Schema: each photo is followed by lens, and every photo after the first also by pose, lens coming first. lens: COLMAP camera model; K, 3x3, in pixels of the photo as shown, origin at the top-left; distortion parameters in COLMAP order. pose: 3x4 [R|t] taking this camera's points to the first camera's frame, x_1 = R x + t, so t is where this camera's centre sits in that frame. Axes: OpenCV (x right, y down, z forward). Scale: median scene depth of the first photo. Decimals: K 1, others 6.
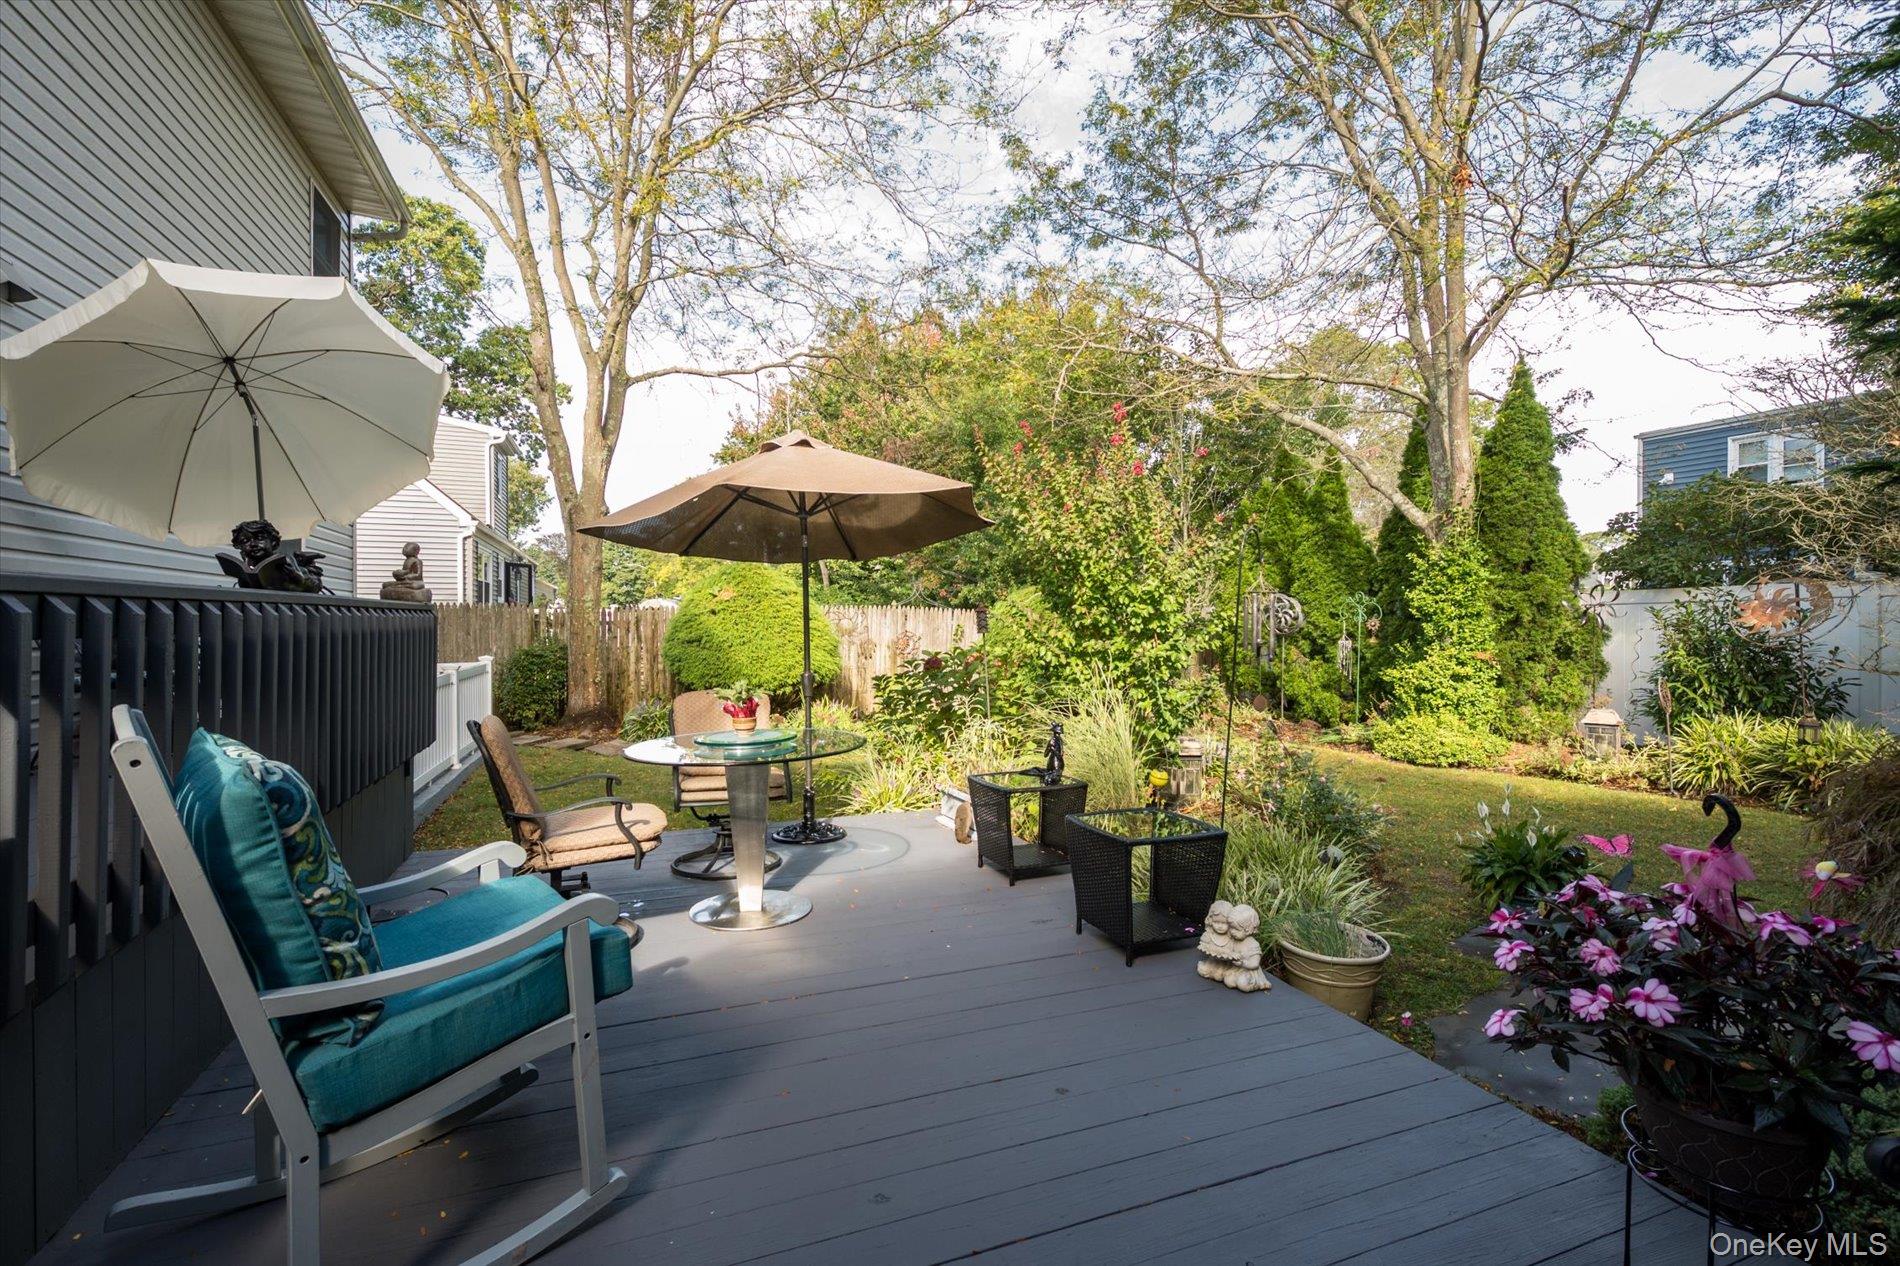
lens RADIAL K [[857.6, 0, 948.8], [0, 857.6, 629.1], [0, 0, 1]] dist [-0.000019, 0.001138]
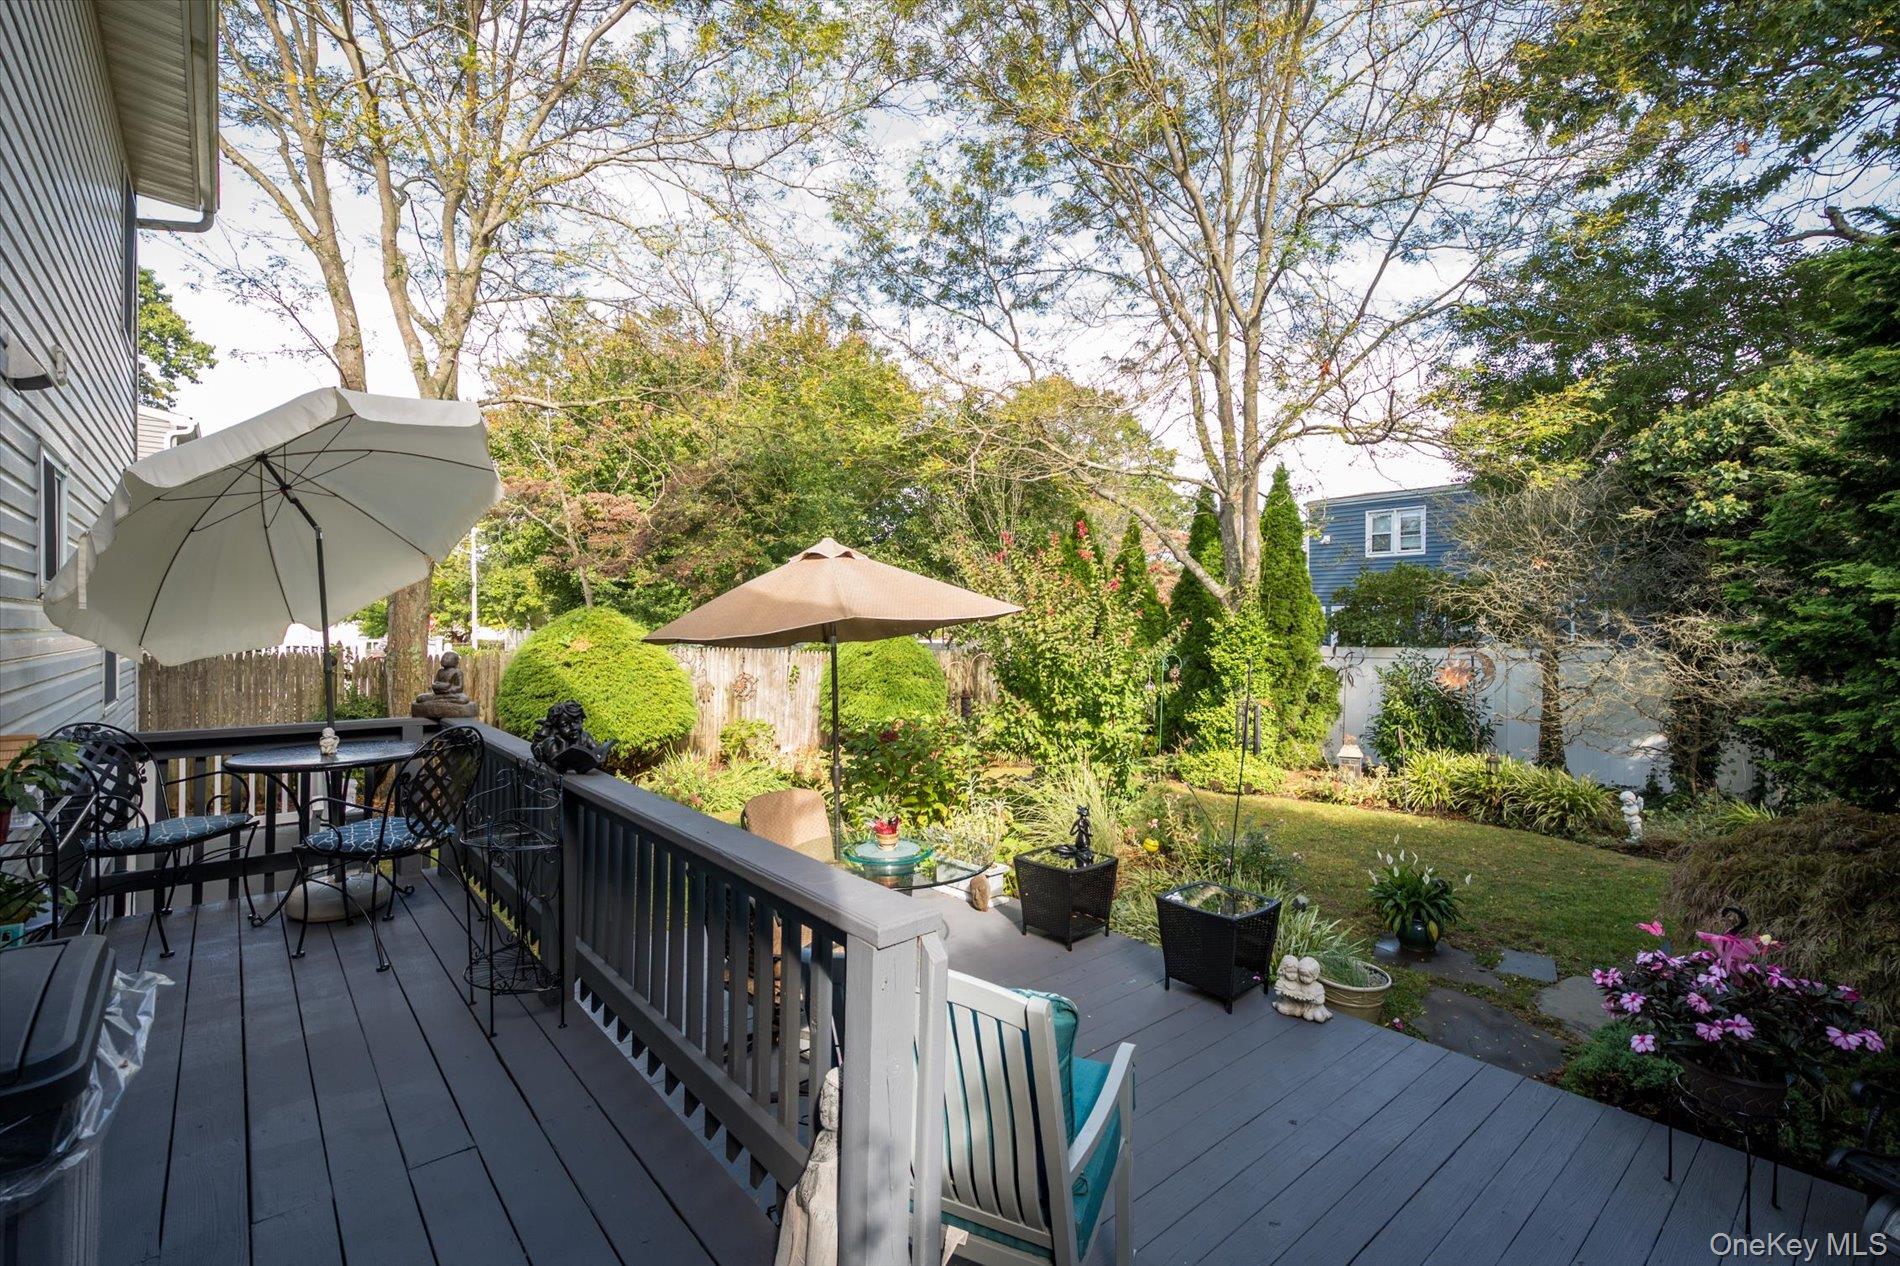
lens RADIAL K [[857.6, 0, 956.2], [0, 857.6, 628.1], [0, 0, 1]] dist [-0.000019, 0.001138]
pose [[0.942802, 0.007670, 0.333264, -0.223753], [-0.005377, 0.999955, -0.007804, -0.065815], [-0.333309, 0.005565, 0.942801, -0.036147]]
